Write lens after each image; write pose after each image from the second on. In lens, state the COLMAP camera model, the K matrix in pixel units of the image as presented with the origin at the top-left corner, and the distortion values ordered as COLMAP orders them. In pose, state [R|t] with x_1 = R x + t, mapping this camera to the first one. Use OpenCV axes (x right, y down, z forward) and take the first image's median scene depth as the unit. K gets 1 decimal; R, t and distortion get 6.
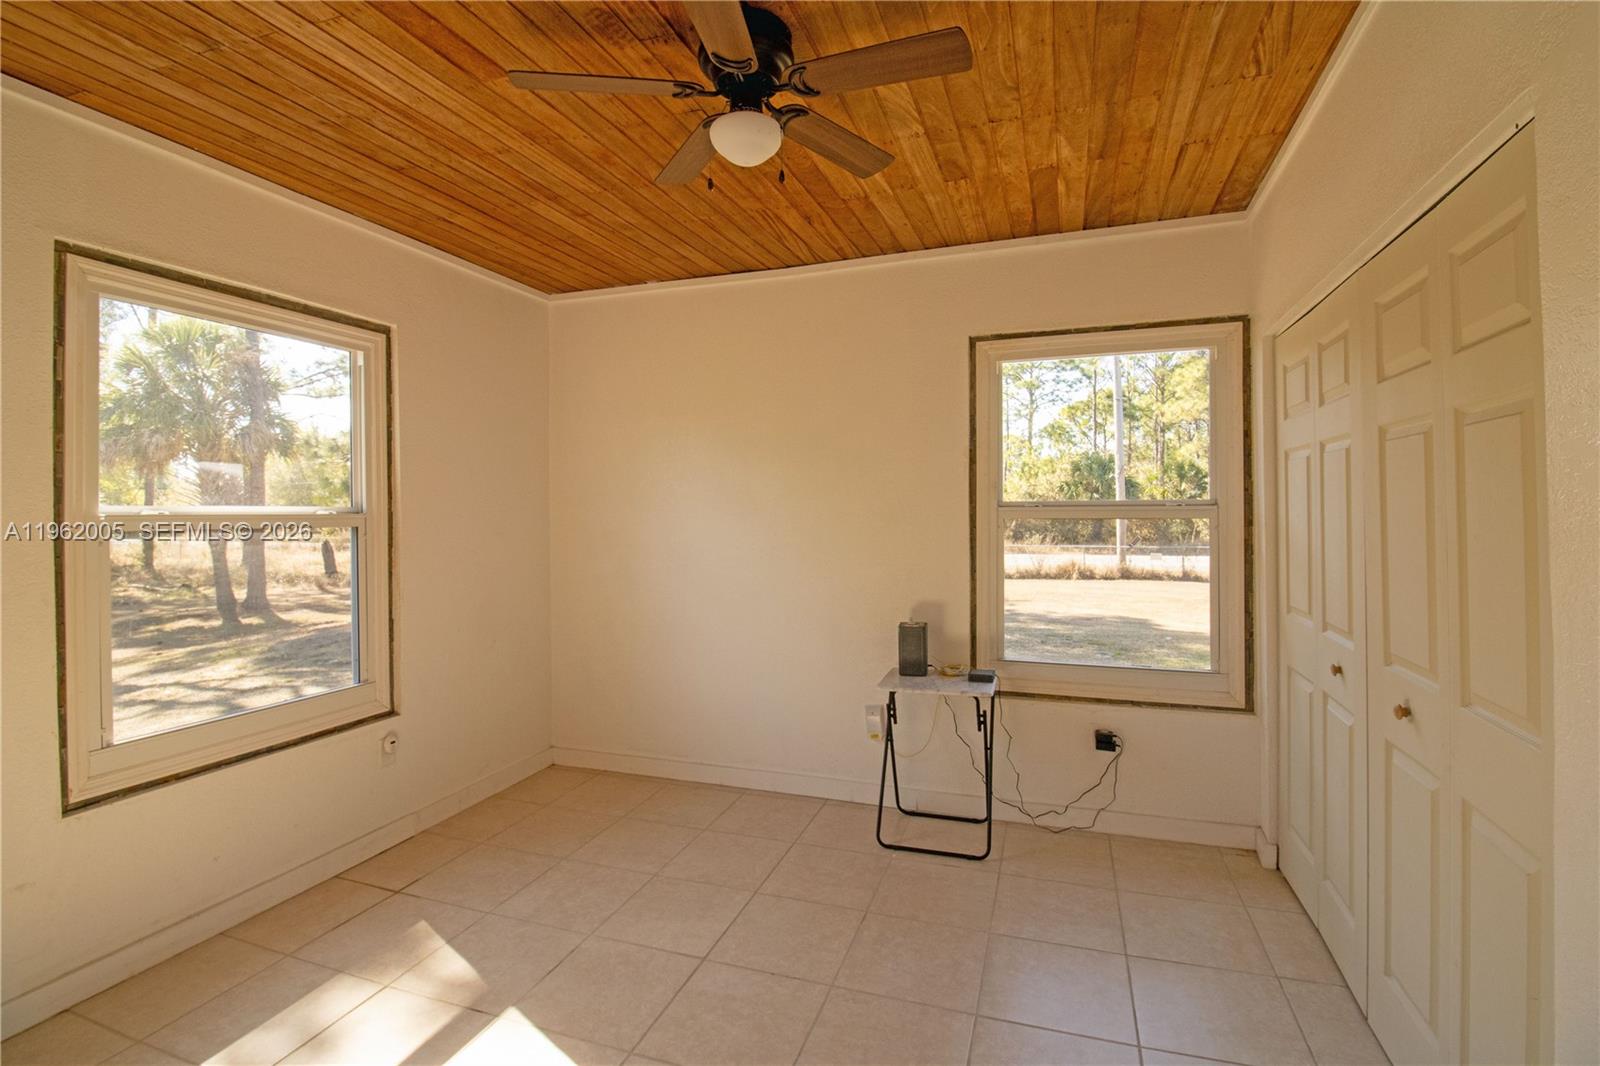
lens RADIAL K [[745.1, 0, 821.7], [0, 745.1, 504.7], [0, 0, 1]] dist [0.000210, -0.007207]
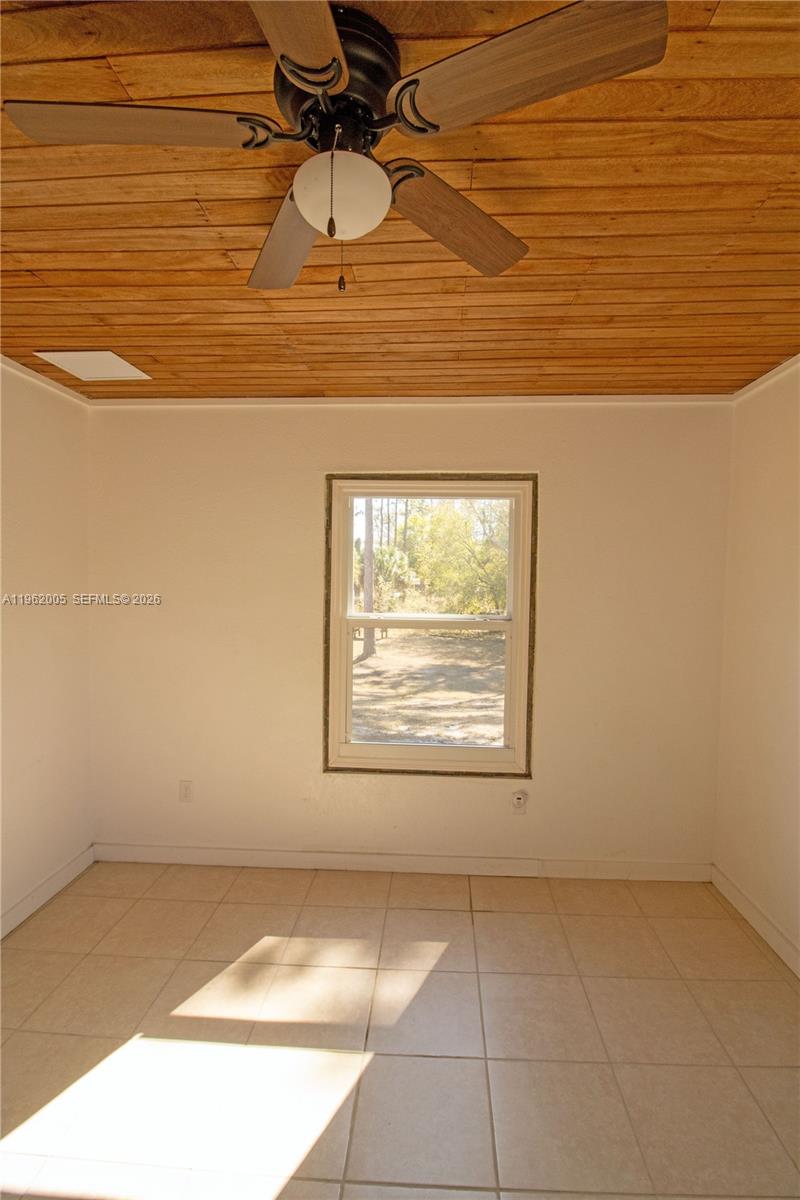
lens RADIAL K [[558.8, 0, 411.2], [0, 558.8, 603.0], [0, 0, 1]] dist [0.000210, -0.007207]
pose [[0.263880, 0.052603, -0.963120, 0.326397], [-0.007440, 0.998593, 0.052502, -0.078650], [0.964527, -0.006688, 0.263900, 0.624970]]
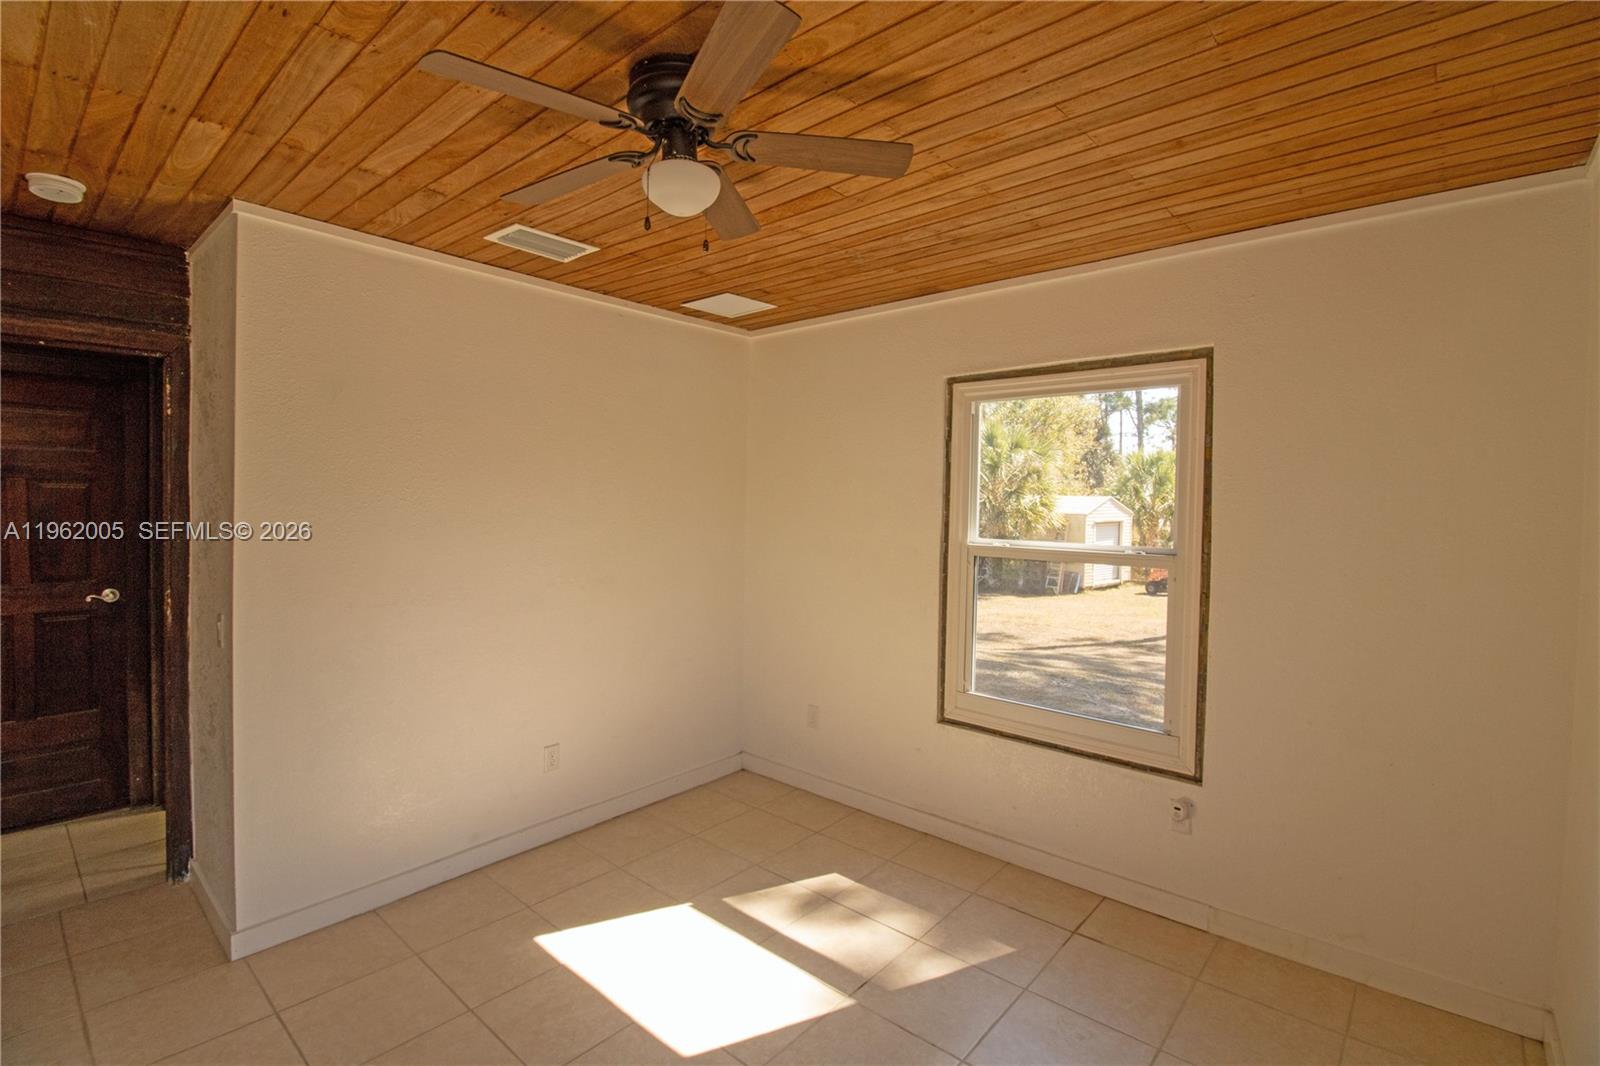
lens RADIAL K [[745.1, 0, 812.6], [0, 745.1, 511.1], [0, 0, 1]] dist [0.000210, -0.007207]
pose [[-0.386974, 0.019259, -0.921890, 0.481216], [-0.002035, 0.999762, 0.021740, -0.072378], [0.922088, 0.010289, -0.386842, 1.038882]]
